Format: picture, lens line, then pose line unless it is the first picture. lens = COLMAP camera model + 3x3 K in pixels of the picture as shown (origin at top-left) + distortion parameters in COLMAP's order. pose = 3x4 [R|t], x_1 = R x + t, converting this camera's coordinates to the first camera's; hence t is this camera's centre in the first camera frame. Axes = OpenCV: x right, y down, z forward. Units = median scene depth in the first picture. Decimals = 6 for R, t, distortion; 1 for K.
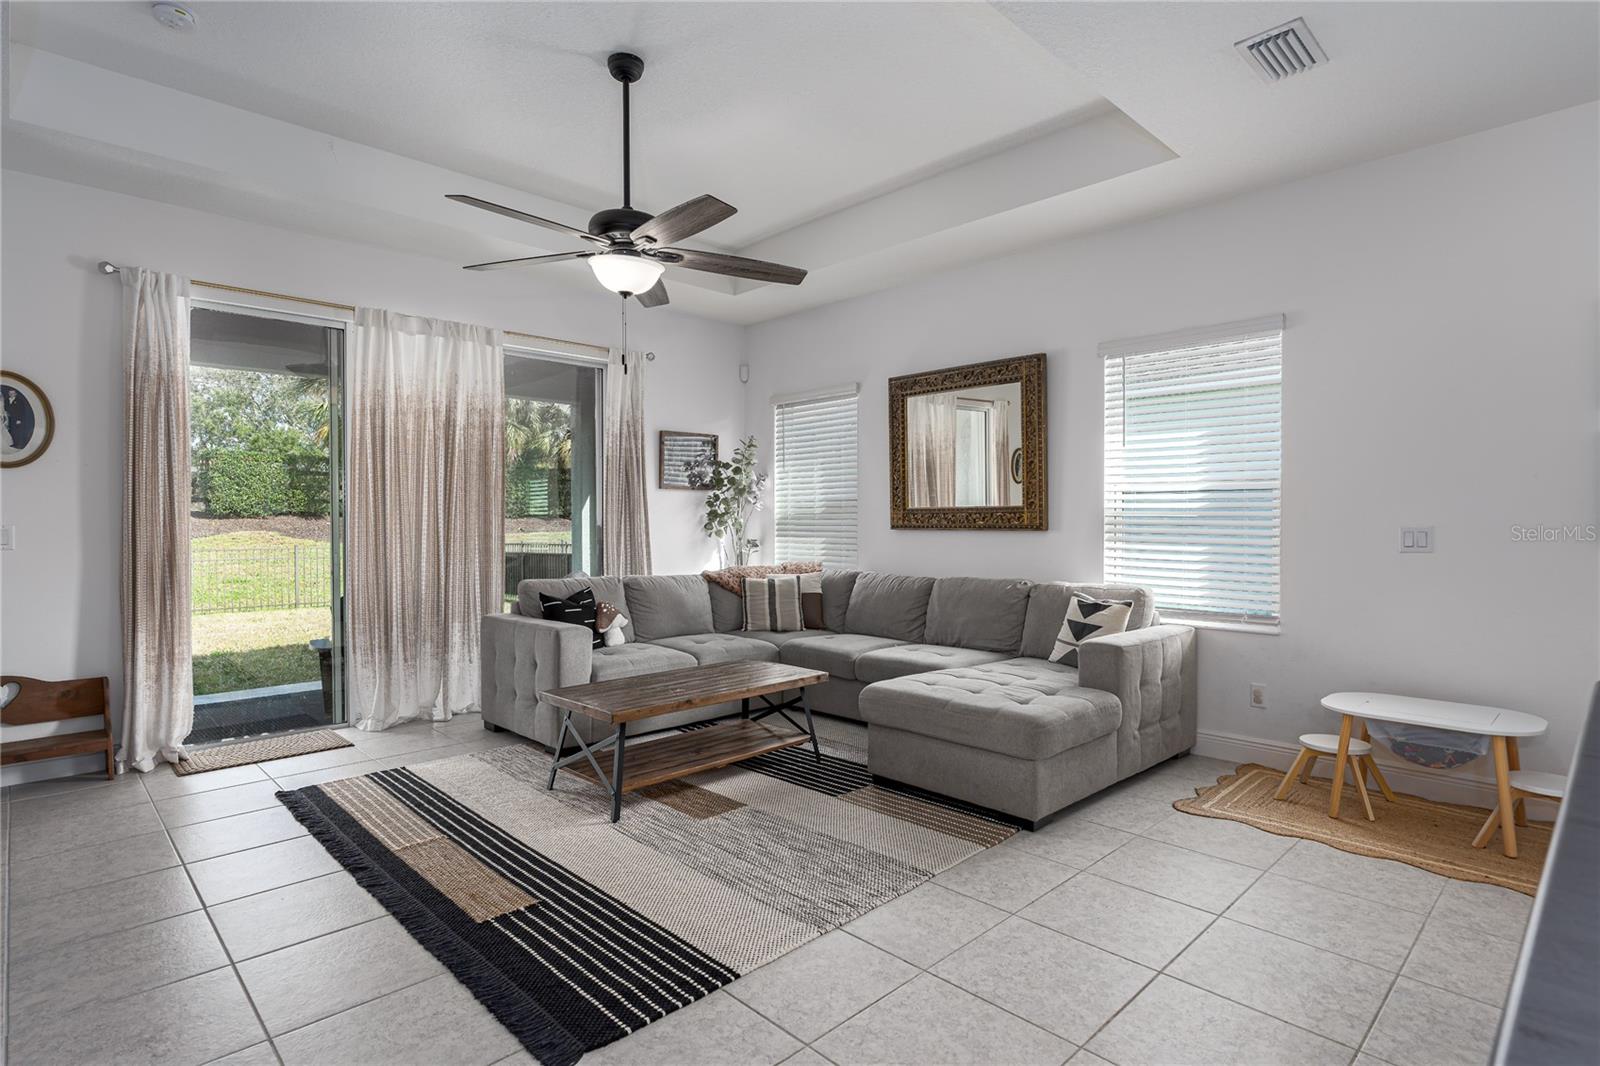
lens RADIAL K [[813.6, 0, 800.0], [0, 813.6, 533.0], [0, 0, 1]] dist [-0.004539, 0.000243]
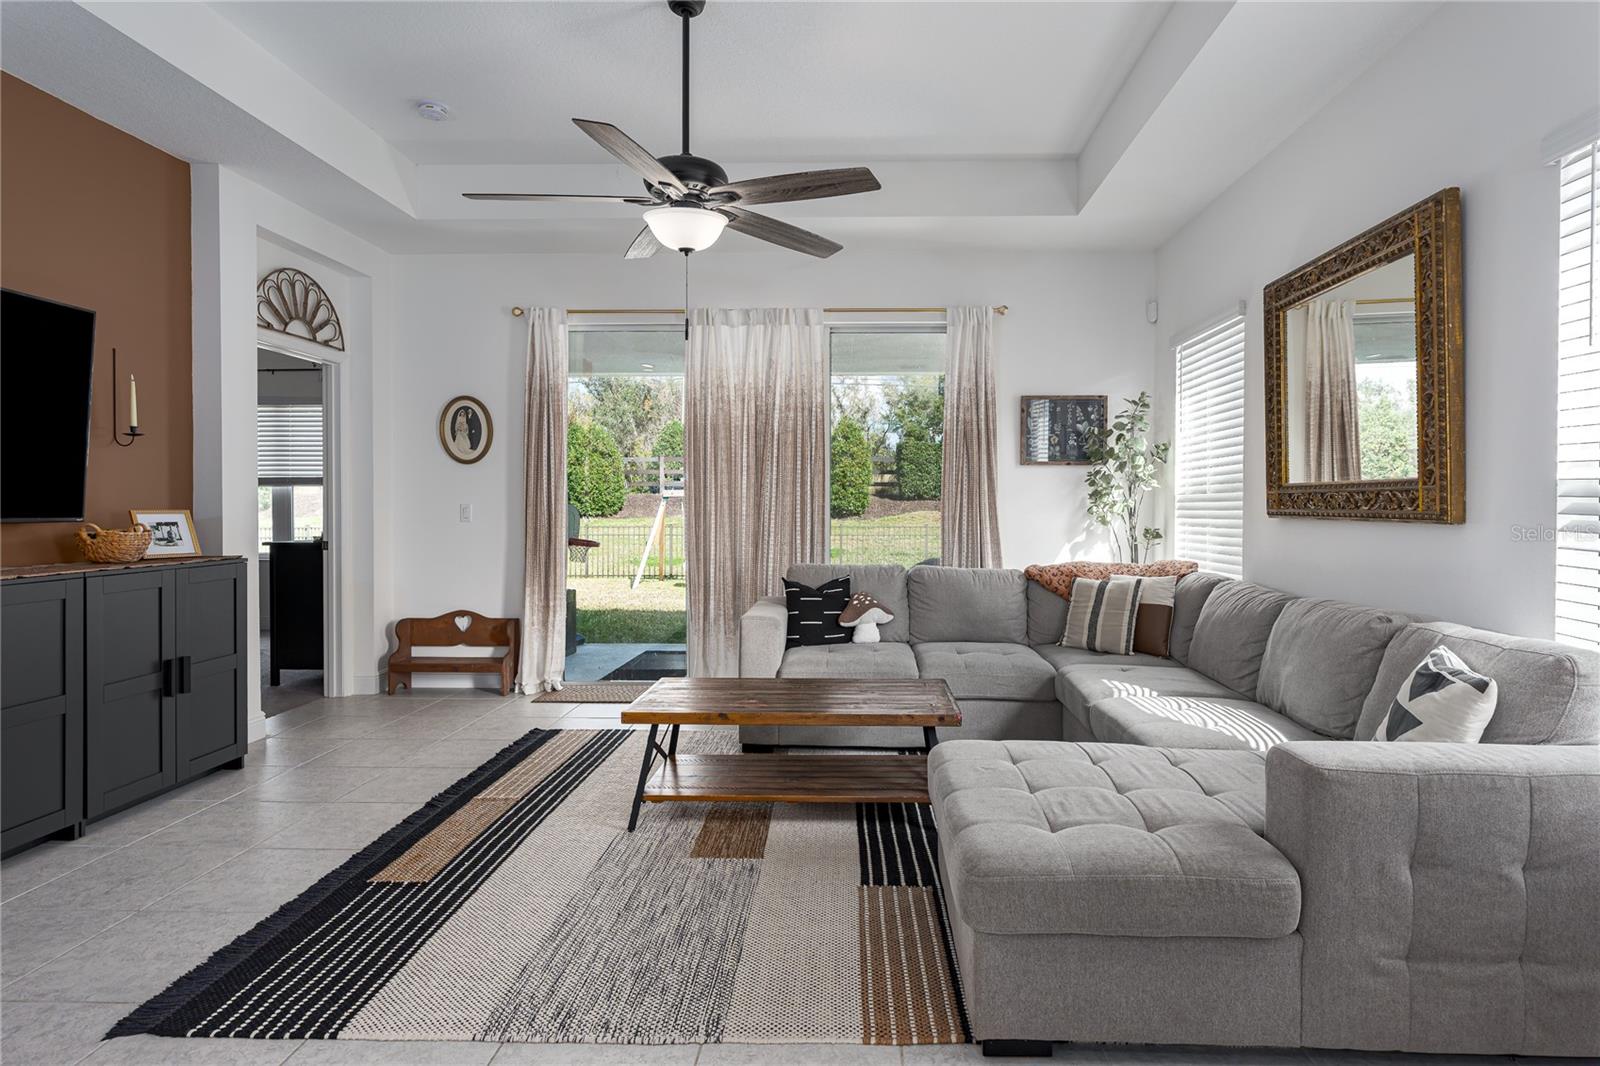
lens RADIAL K [[836.7, 0, 841.8], [0, 836.7, 513.9], [0, 0, 1]] dist [-0.005515, 0.000952]
pose [[0.704277, 0.012653, -0.709812, 0.486926], [-0.014254, 0.999892, 0.003681, -0.006896], [0.709782, 0.007525, 0.704381, 0.405312]]
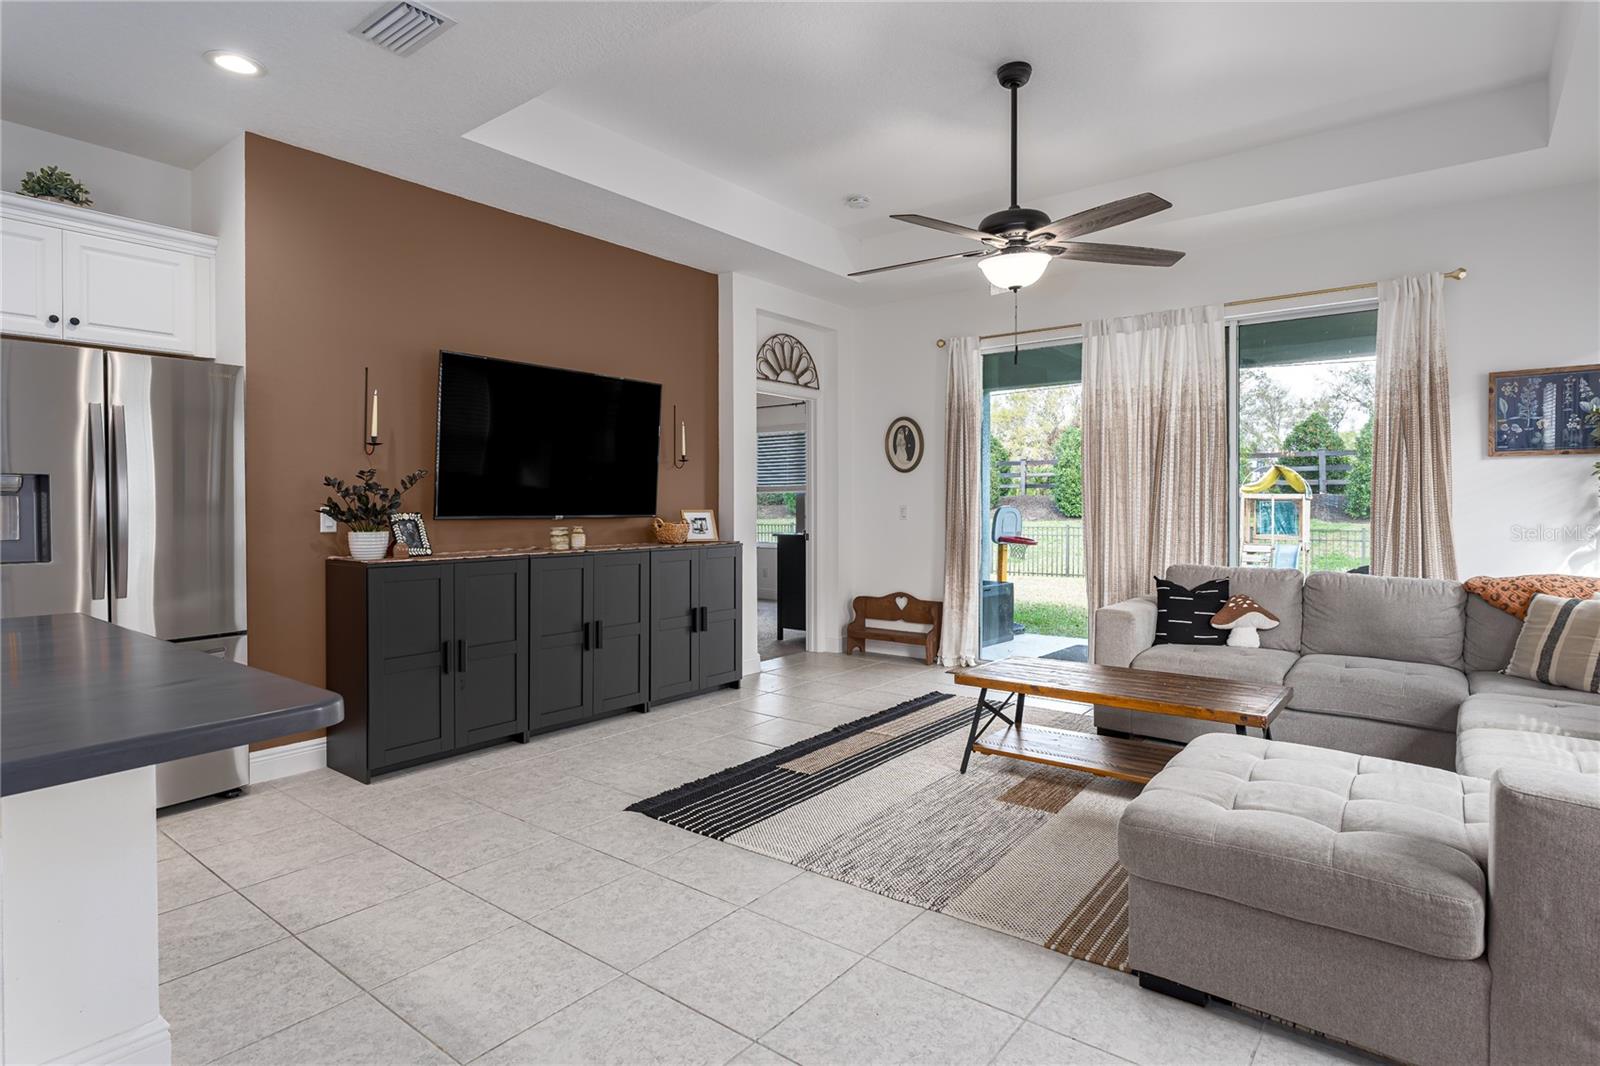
lens RADIAL K [[832.9, 0, 803.4], [0, 832.9, 511.2], [0, 0, 1]] dist [-0.003908, 0.000545]
pose [[0.141712, 0.009932, -0.989858, 0.701424], [-0.013517, 0.999876, 0.008097, -0.008491], [0.989816, 0.012233, 0.141829, 0.497166]]
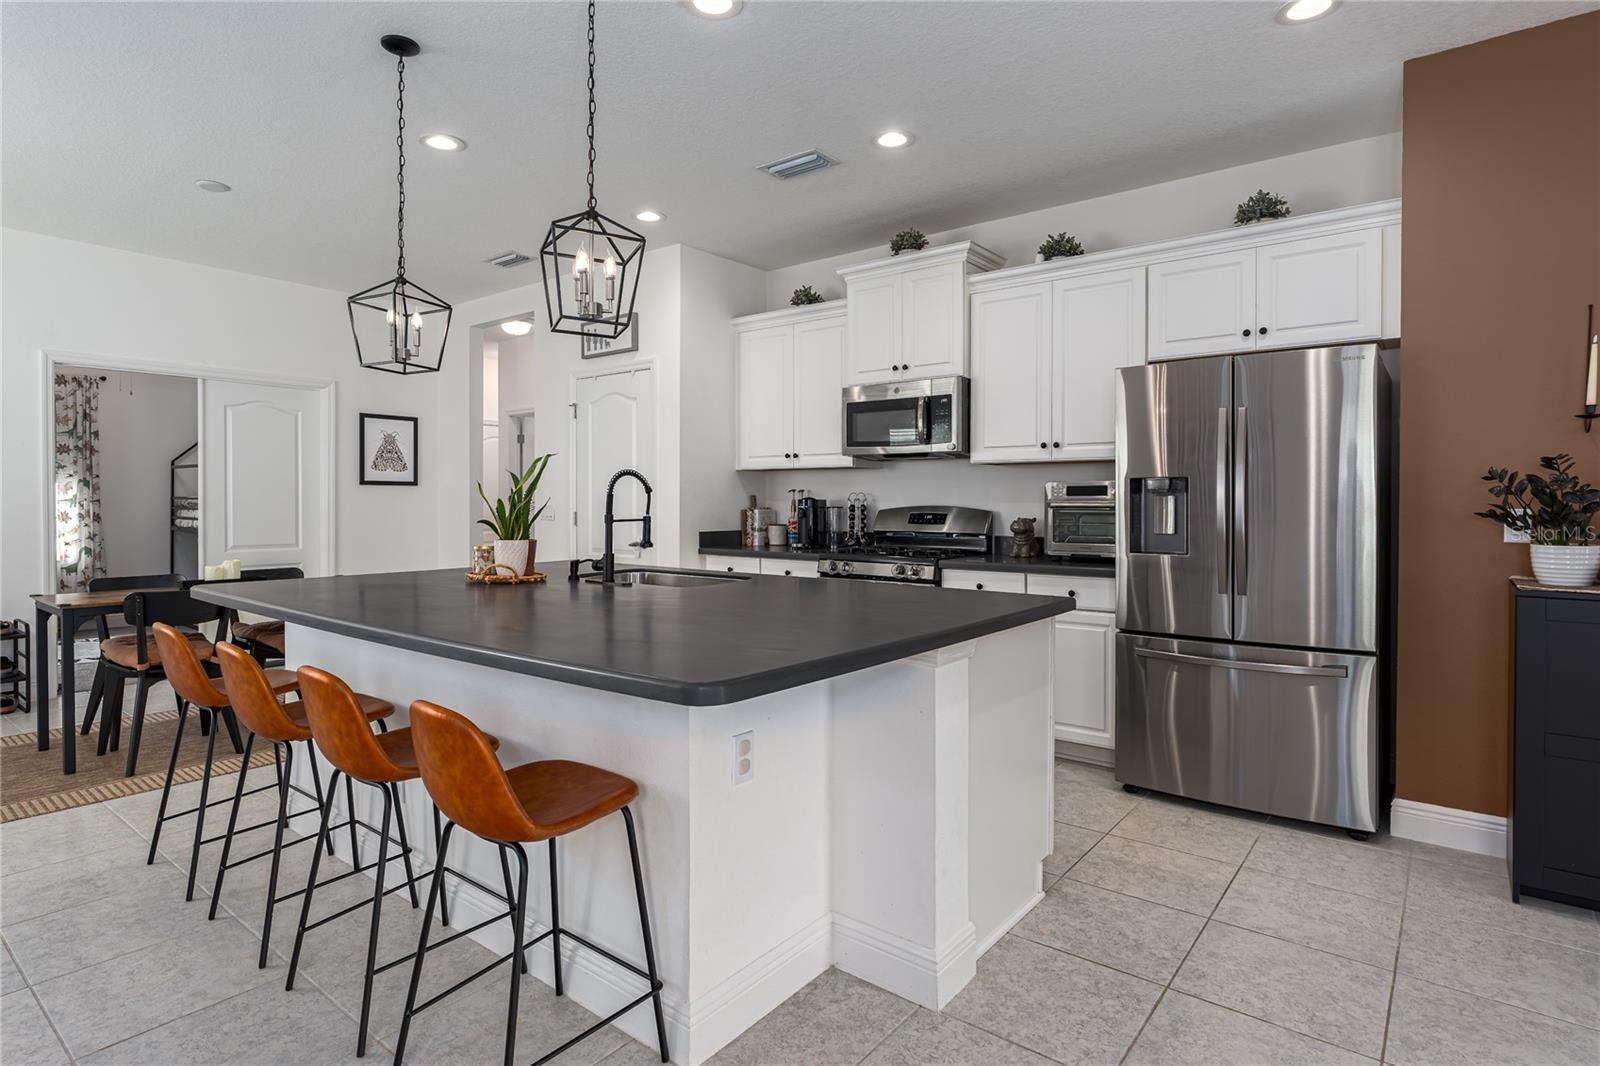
lens RADIAL K [[832.9, 0, 803.4], [0, 832.9, 511.2], [0, 0, 1]] dist [-0.003908, 0.000545]
pose [[-0.990772, -0.000756, -0.135539, 0.383008], [-0.004231, 0.999670, 0.025351, -0.010934], [0.135475, 0.025691, -0.990448, 0.698352]]
